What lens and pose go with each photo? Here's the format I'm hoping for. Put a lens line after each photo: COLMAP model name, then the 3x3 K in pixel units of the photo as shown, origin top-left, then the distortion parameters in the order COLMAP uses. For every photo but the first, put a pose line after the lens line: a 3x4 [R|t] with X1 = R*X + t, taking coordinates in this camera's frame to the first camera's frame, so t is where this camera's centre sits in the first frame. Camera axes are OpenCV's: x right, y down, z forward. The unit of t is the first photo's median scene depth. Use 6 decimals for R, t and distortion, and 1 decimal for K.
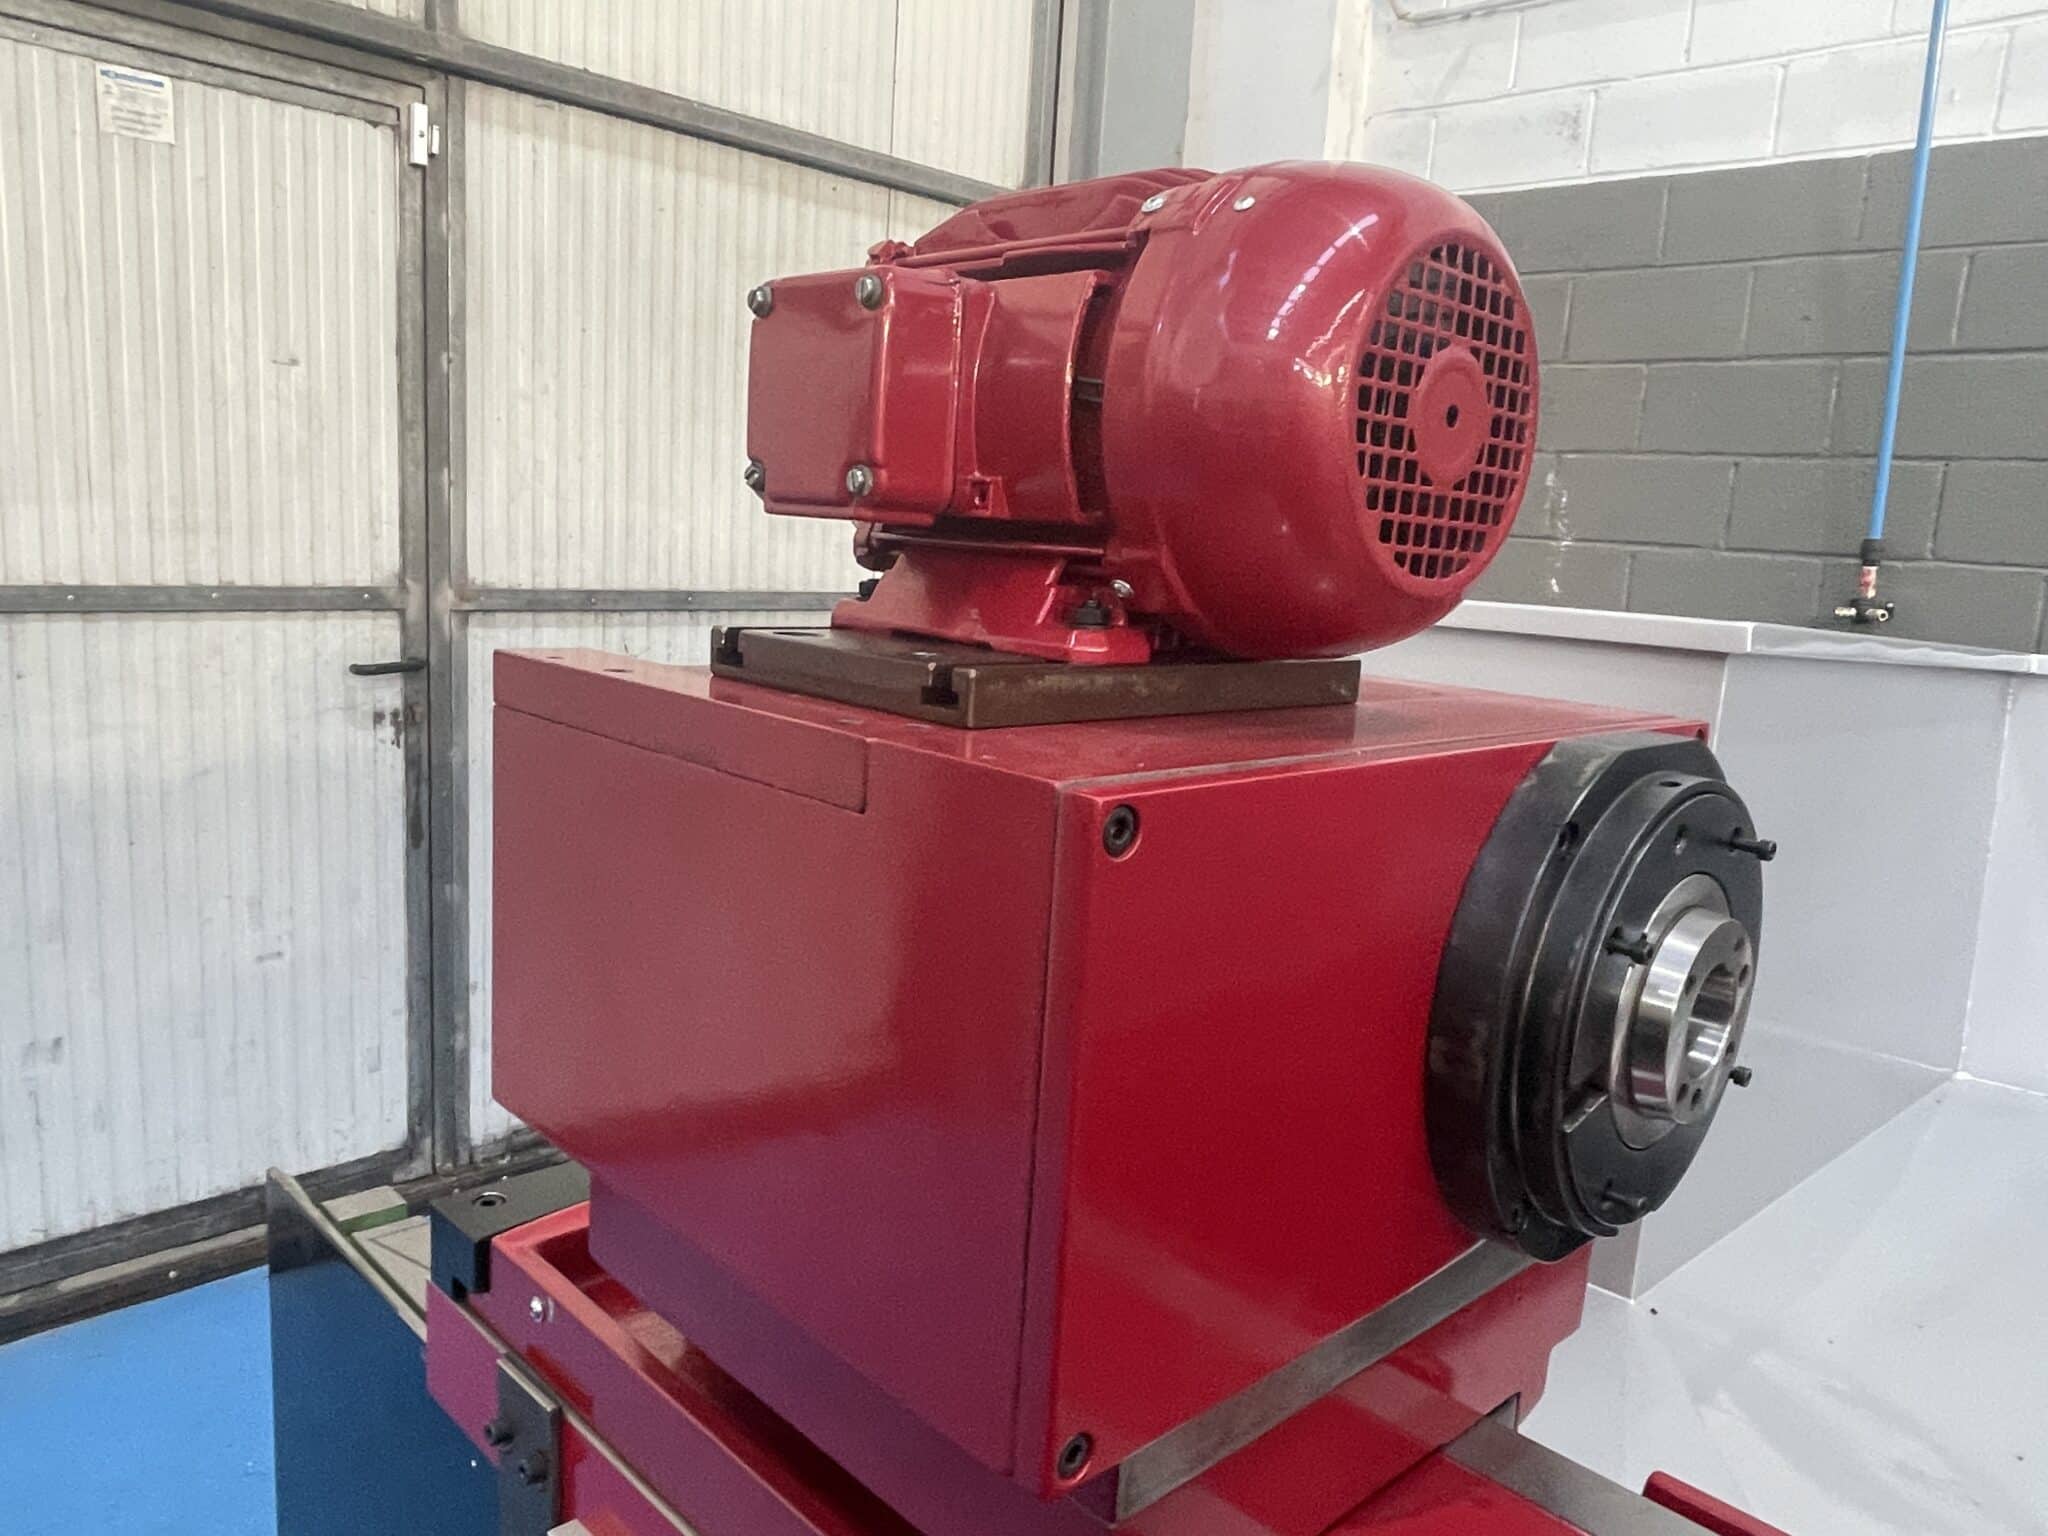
lens RADIAL K [[1437.2, 0, 1019.4], [0, 1437.2, 760.8], [0, 0, 1]] dist [0.030693, -0.038197]
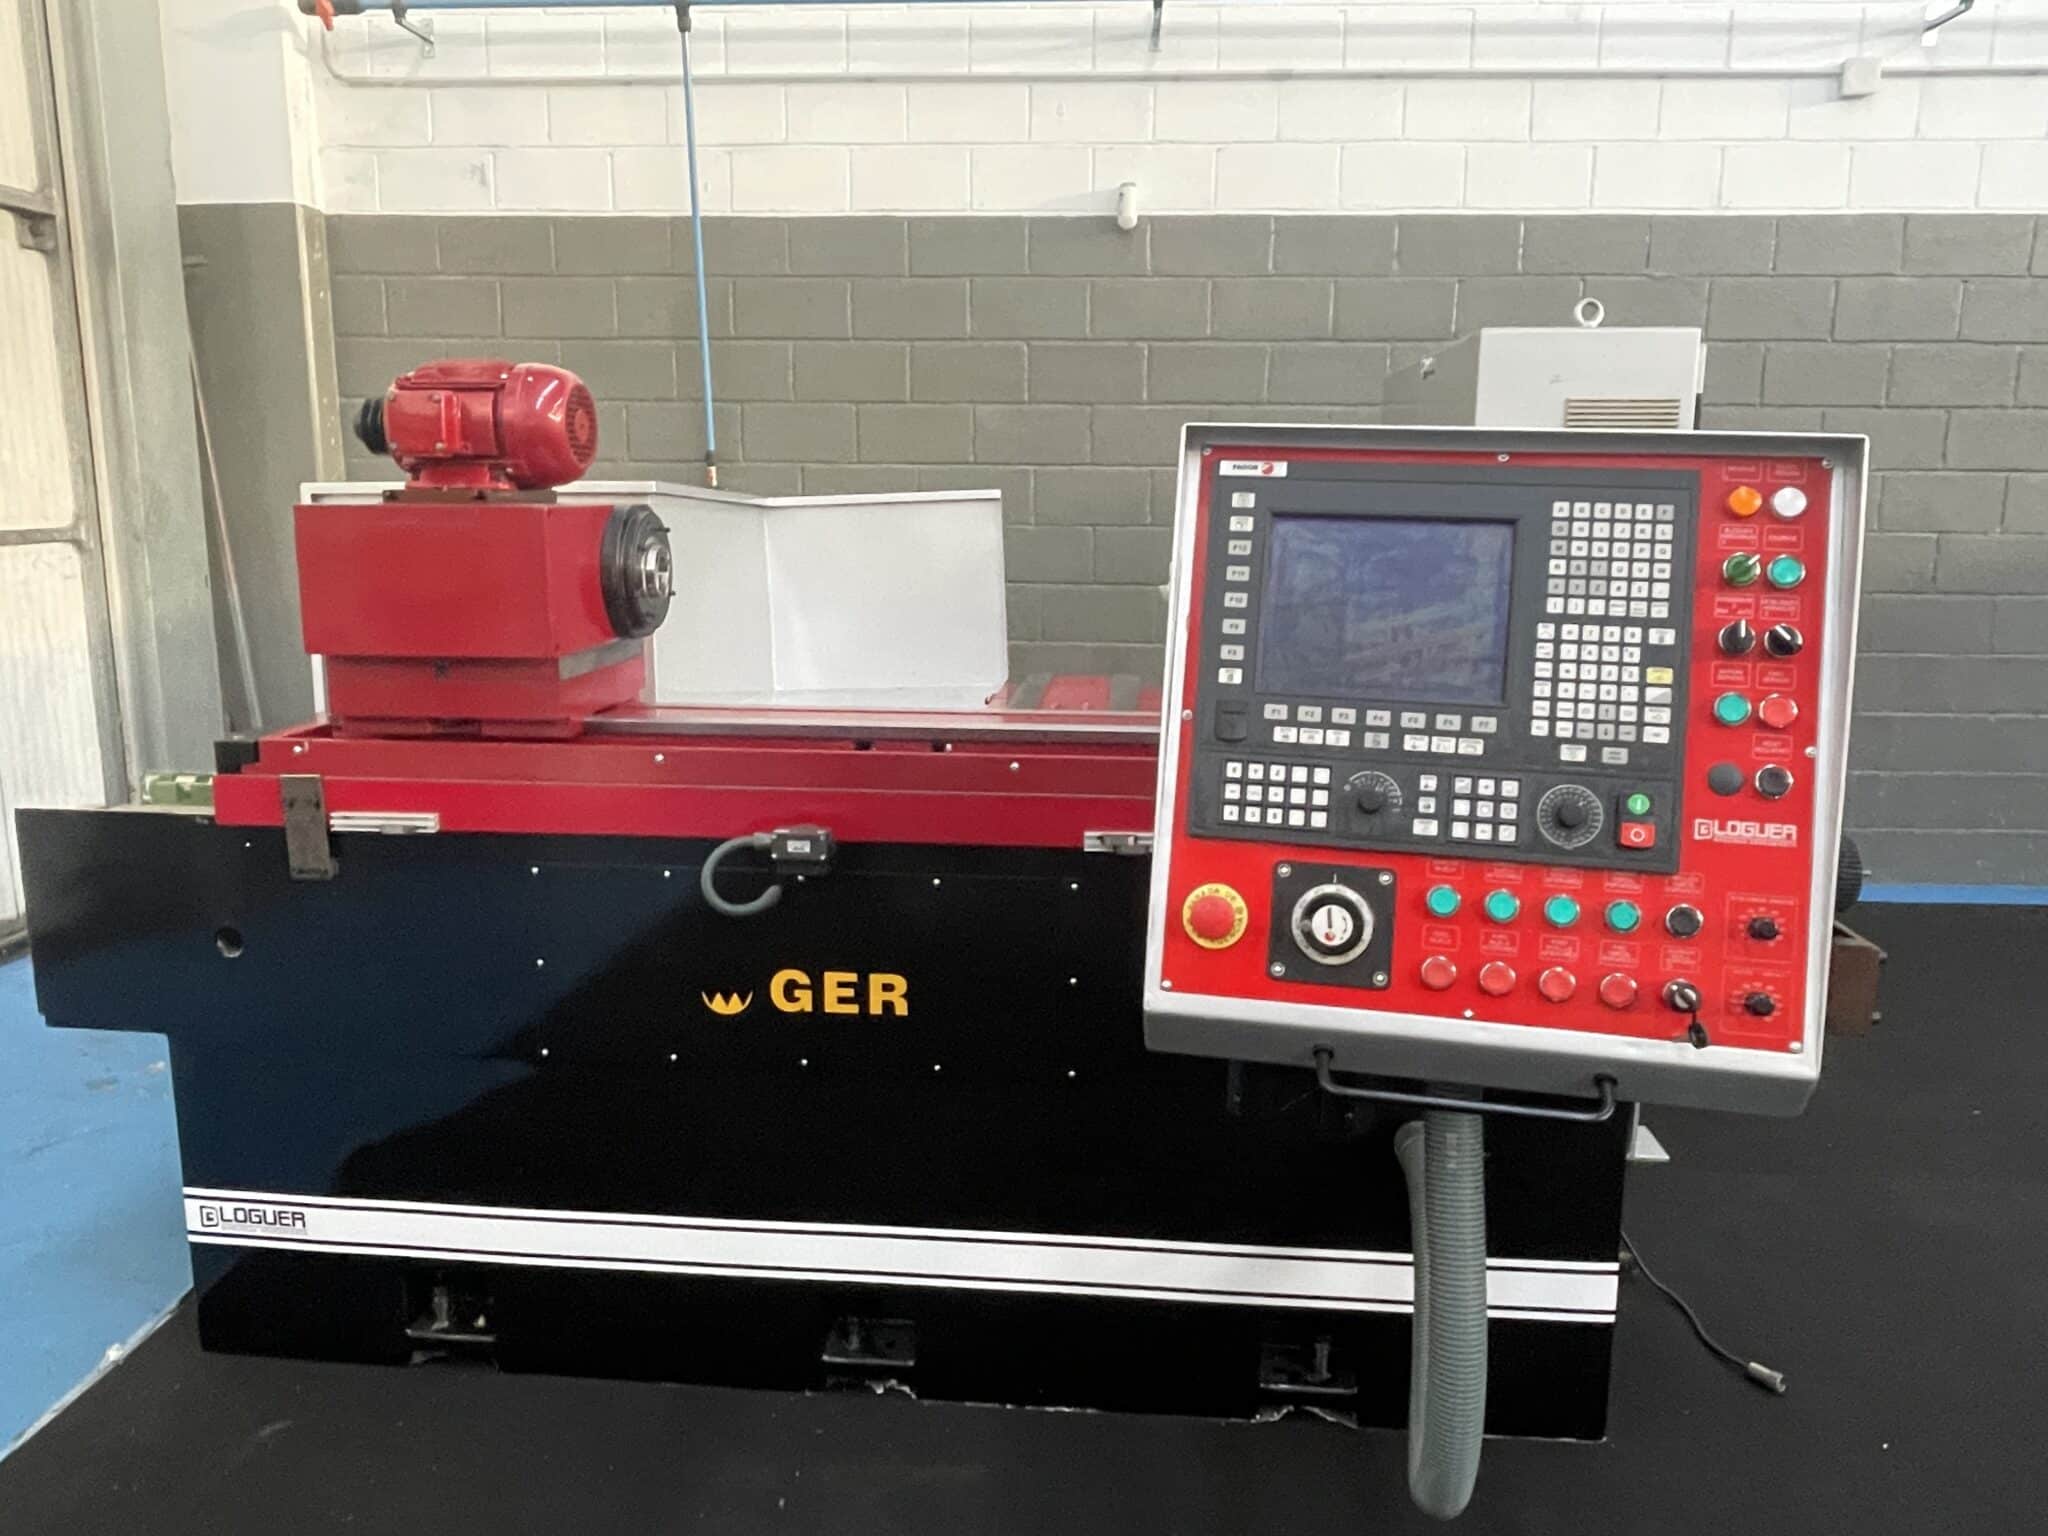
lens RADIAL K [[1437.2, 0, 1007.8], [0, 1437.2, 772.4], [0, 0, 1]] dist [0.030693, -0.038197]
pose [[0.758094, -0.187491, 0.624612, -1.358075], [0.151180, 0.982215, 0.111346, 0.411958], [-0.634380, 0.010019, 0.772957, -2.619302]]
